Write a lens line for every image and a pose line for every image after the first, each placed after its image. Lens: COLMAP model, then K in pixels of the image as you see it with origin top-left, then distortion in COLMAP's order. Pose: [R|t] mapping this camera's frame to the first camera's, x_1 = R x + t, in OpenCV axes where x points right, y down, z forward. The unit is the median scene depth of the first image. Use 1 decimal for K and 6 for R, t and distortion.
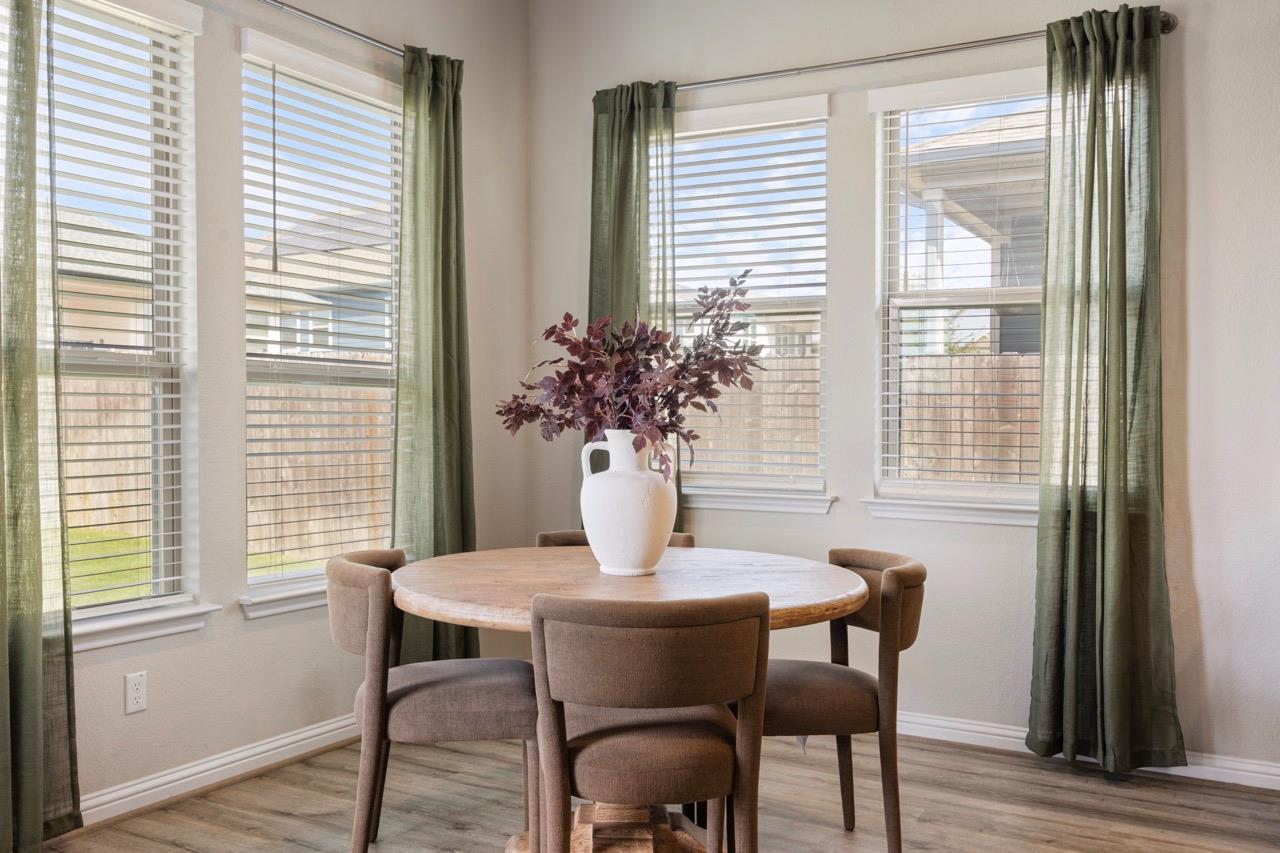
lens RADIAL K [[1115.7, 0, 640.0], [0, 1115.7, 426.5], [0, 0, 1]] dist [0.005801, 0.003445]
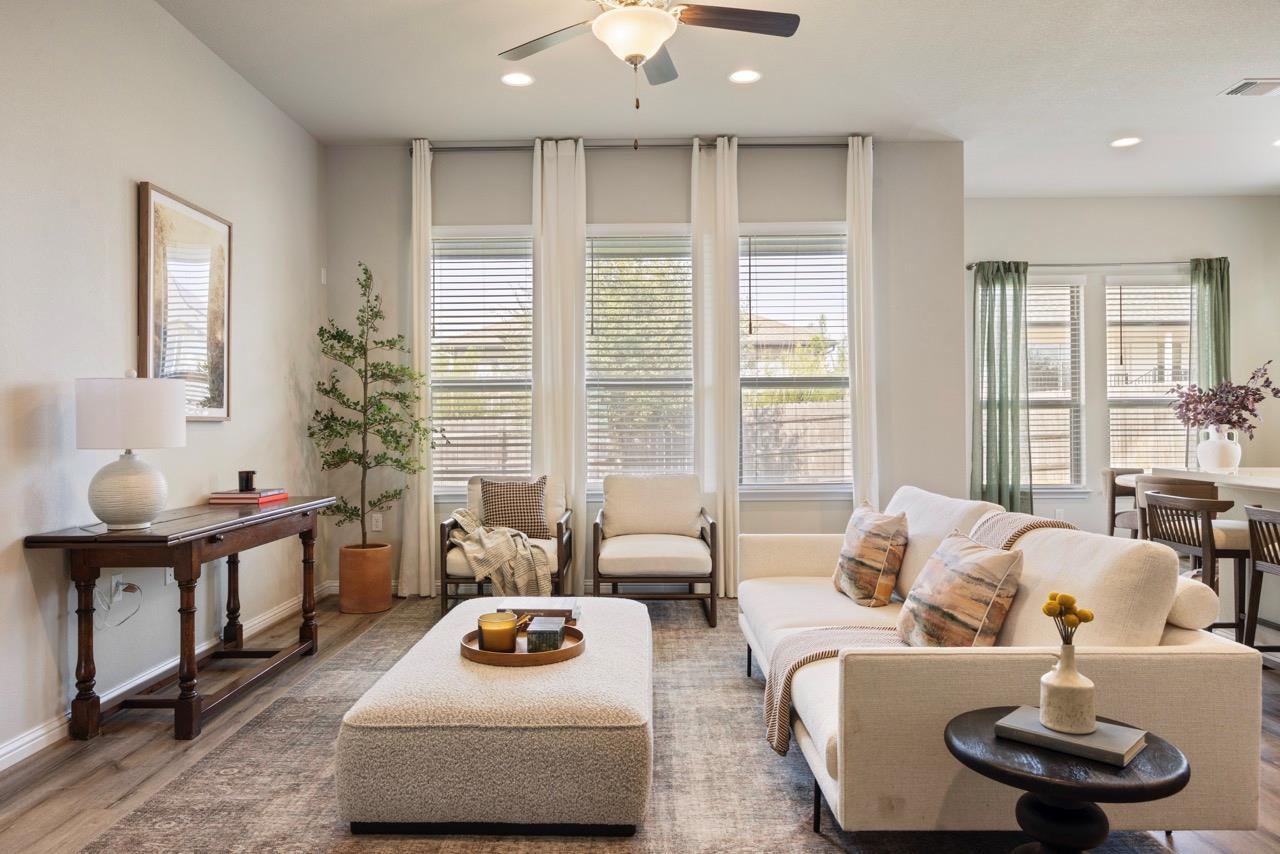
lens RADIAL K [[856.5, 0, 640.0], [0, 856.5, 427.0], [0, 0, 1]] dist [0.008204, 0.001983]
pose [[0.460186, -0.006941, -0.887795, 0.943810], [-0.001920, 0.999959, -0.008813, 0.024702], [0.887820, 0.005760, 0.460154, -0.924517]]
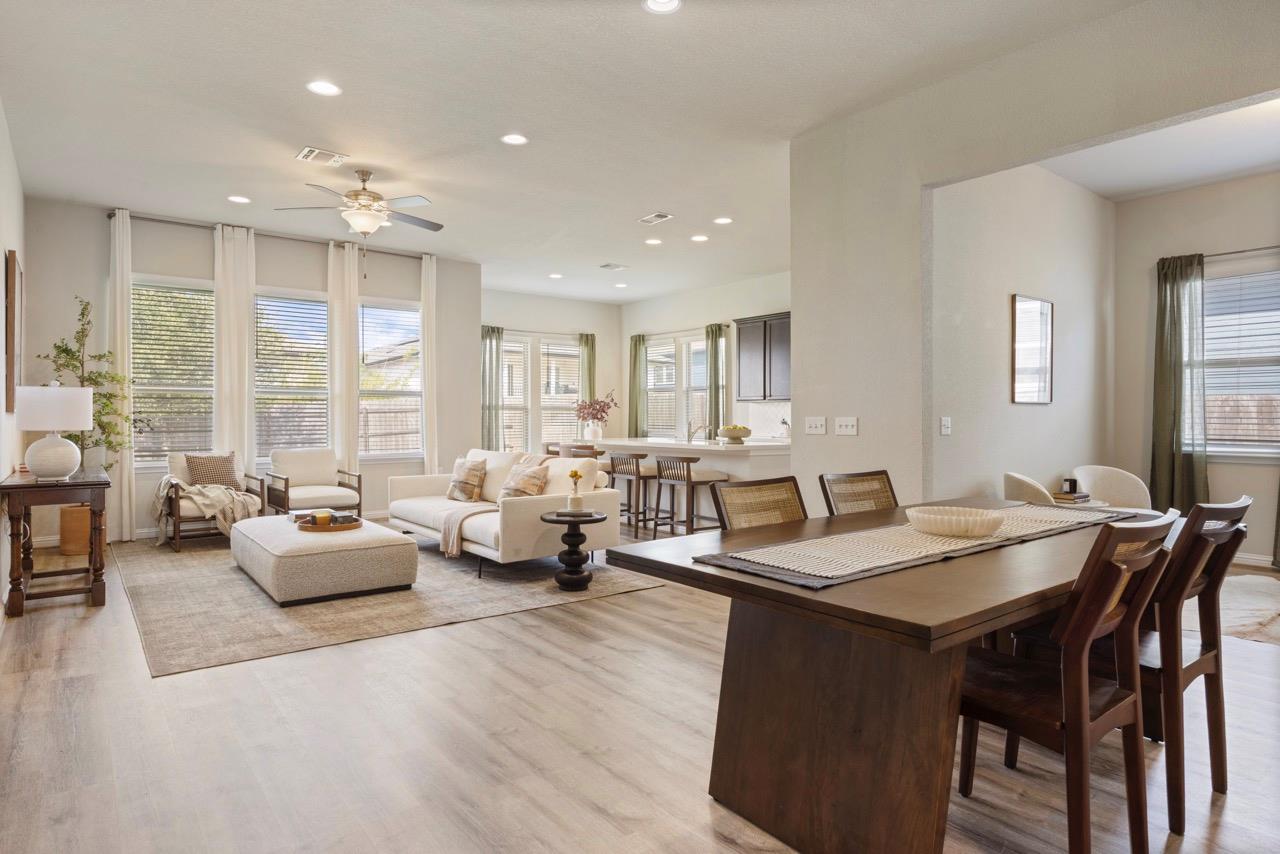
lens RADIAL K [[713.1, 0, 640.0], [0, 713.1, 427.0], [0, 0, 1]] dist [-0.001386, -0.000311]
pose [[0.918380, -0.000713, -0.395698, 1.268154], [0.000235, 0.999999, -0.001255, 0.036240], [0.395698, 0.001059, 0.918380, -1.680127]]
